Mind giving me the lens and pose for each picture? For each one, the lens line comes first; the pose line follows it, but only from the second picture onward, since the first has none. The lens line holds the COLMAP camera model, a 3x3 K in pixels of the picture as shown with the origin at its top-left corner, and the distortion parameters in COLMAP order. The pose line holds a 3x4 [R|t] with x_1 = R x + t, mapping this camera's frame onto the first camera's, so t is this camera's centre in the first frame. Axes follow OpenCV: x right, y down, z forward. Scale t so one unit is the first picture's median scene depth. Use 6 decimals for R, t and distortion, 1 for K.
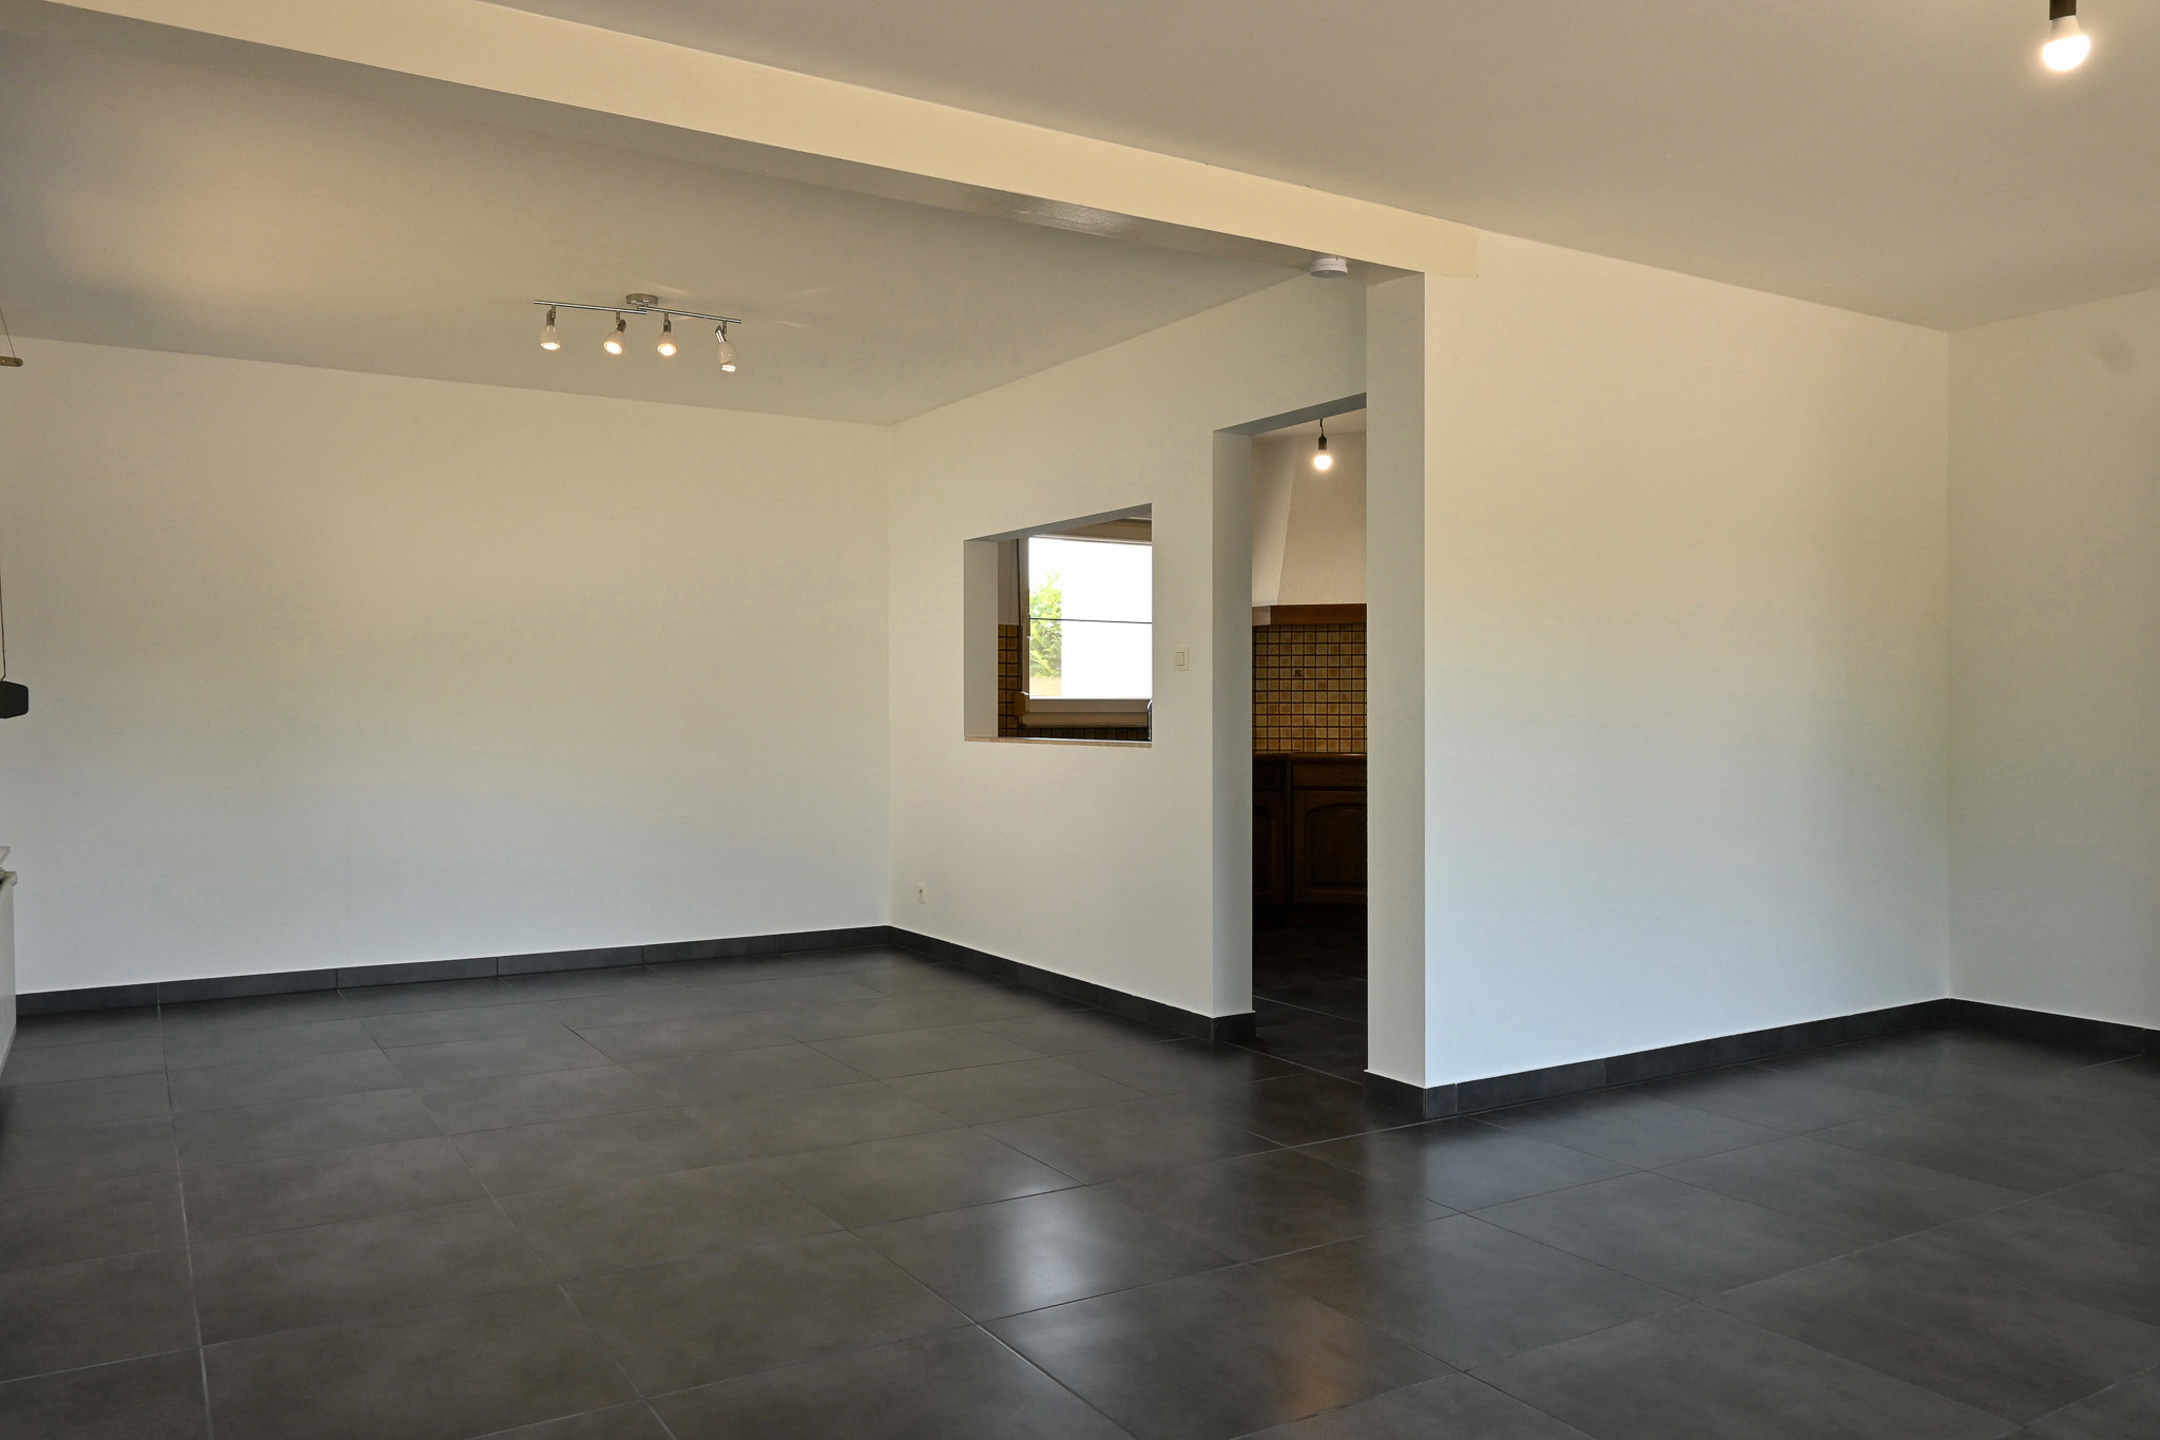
lens RADIAL K [[1517.6, 0, 1075.2], [0, 1517.6, 717.3], [0, 0, 1]] dist [0.012749, 0.001868]
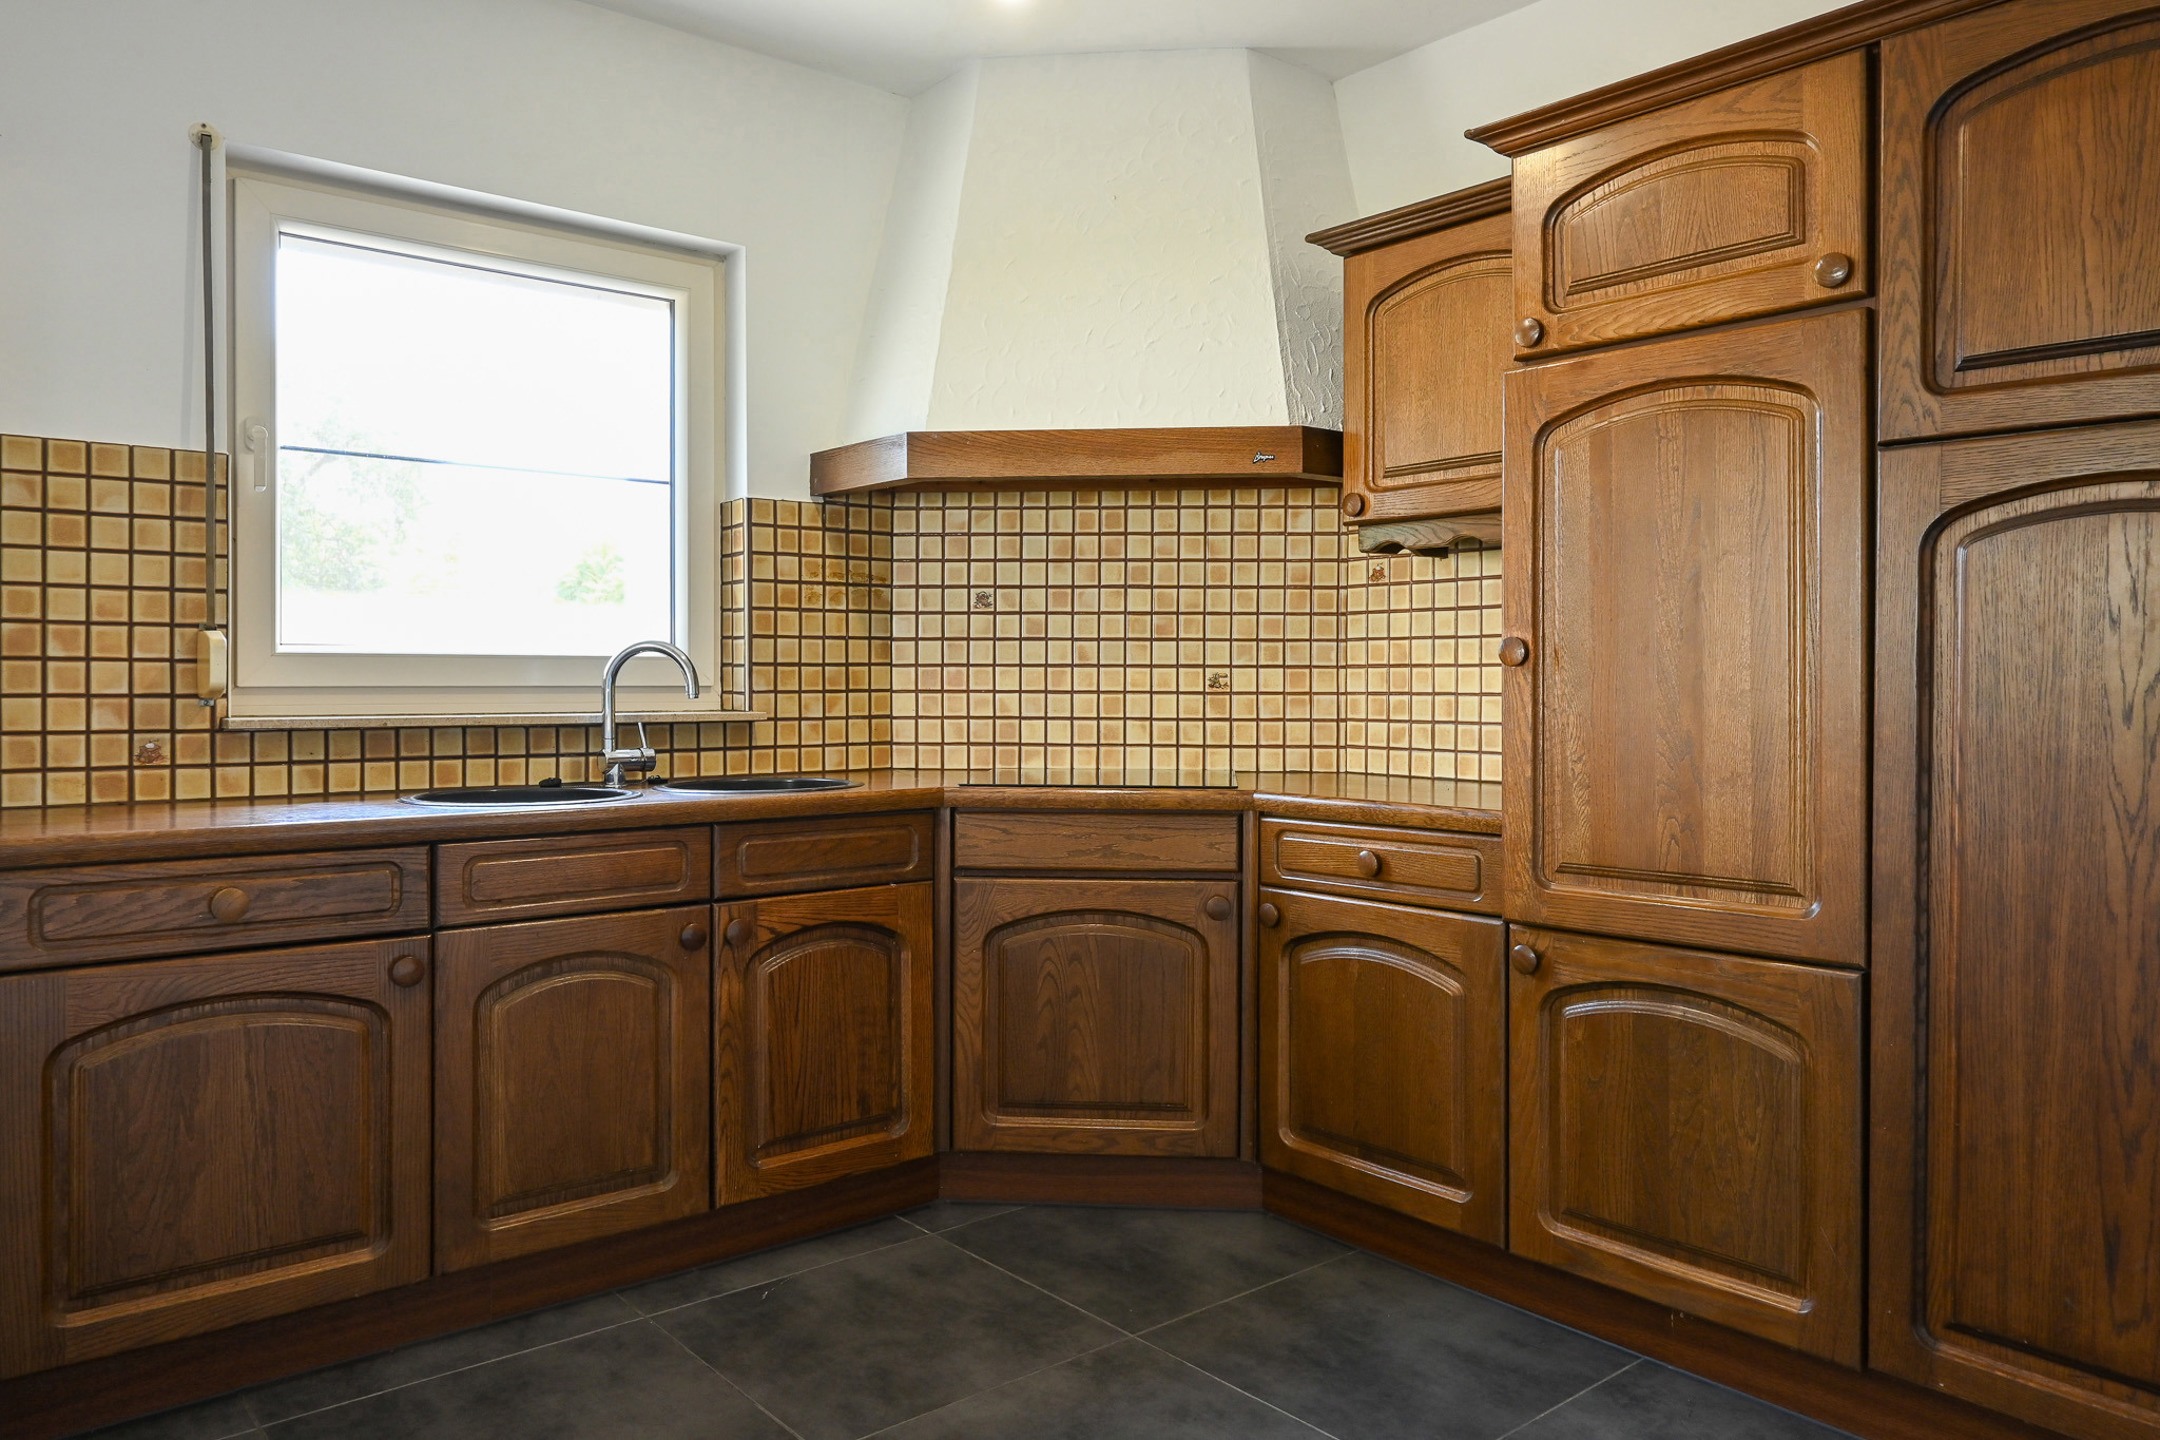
lens RADIAL K [[1517.6, 0, 1079.9], [0, 1517.6, 709.8], [0, 0, 1]] dist [0.012749, 0.001868]
pose [[0.988896, -0.000283, 0.148611, 0.108728], [-0.003472, 0.999681, 0.025010, -0.007724], [-0.148570, -0.025249, 0.988579, 0.550860]]
